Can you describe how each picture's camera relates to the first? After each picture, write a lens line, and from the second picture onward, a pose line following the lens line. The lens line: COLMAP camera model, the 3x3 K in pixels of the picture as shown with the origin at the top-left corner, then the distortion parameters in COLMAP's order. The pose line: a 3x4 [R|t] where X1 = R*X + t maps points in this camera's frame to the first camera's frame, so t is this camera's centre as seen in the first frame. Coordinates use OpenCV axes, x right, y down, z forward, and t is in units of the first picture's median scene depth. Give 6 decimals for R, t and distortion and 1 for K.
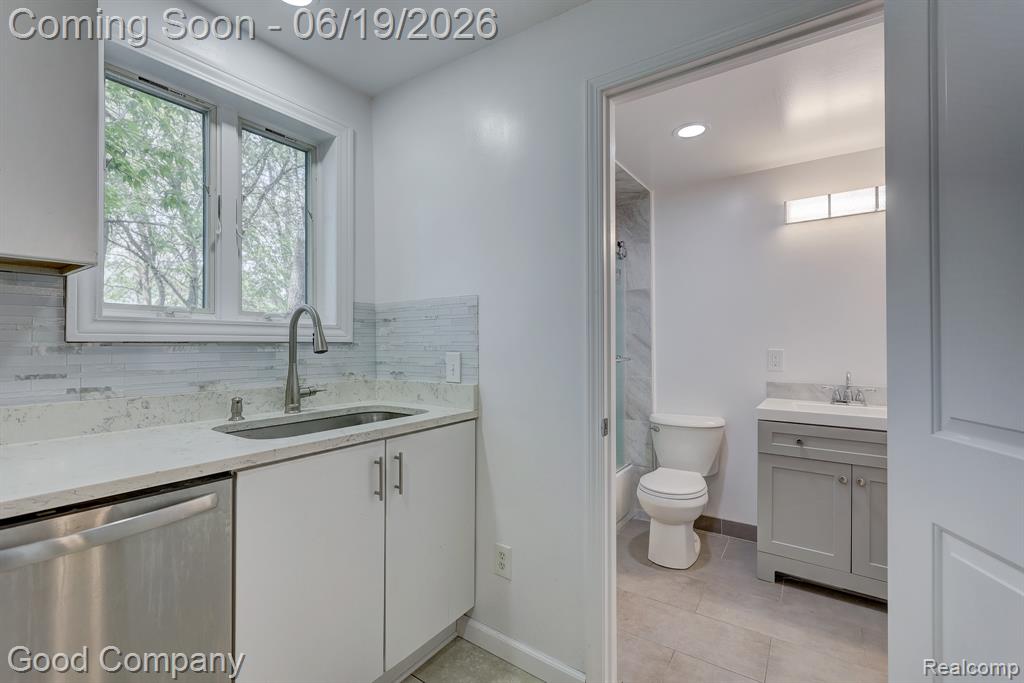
lens RADIAL K [[443.4, 0, 514.9], [0, 443.4, 338.4], [0, 0, 1]] dist [-0.000159, 0.000074]
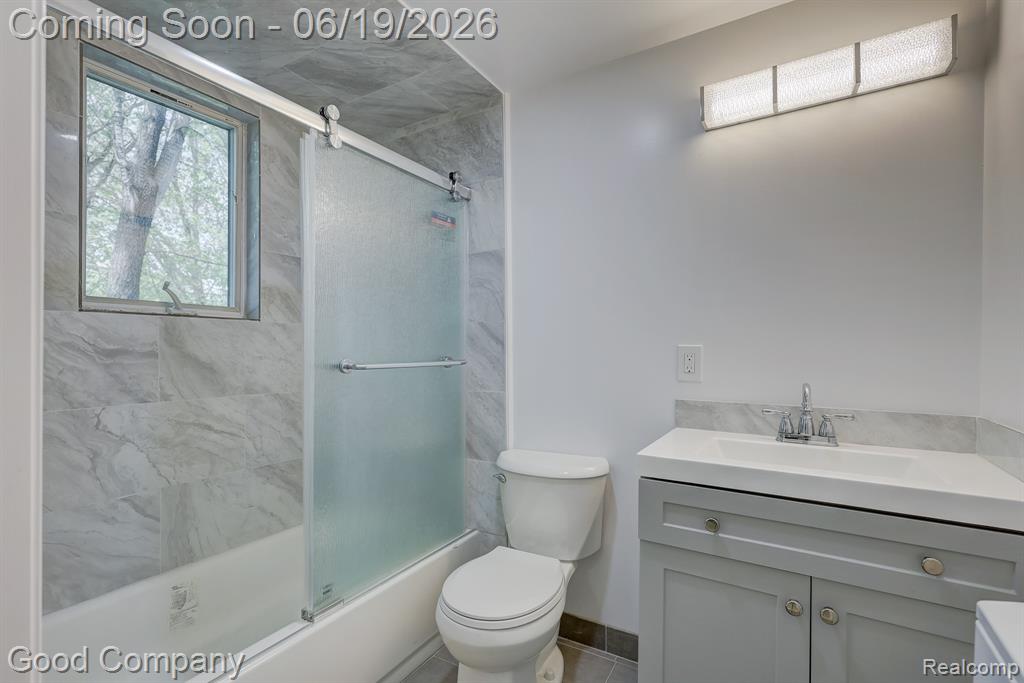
lens RADIAL K [[455.8, 0, 508.2], [0, 455.8, 345.1], [0, 0, 1]] dist [-0.002039, -0.000002]
pose [[0.998563, -0.004570, 0.053401, 0.300044], [0.004100, 0.999952, 0.008909, 0.017865], [-0.053439, -0.008677, 0.998533, 0.387914]]
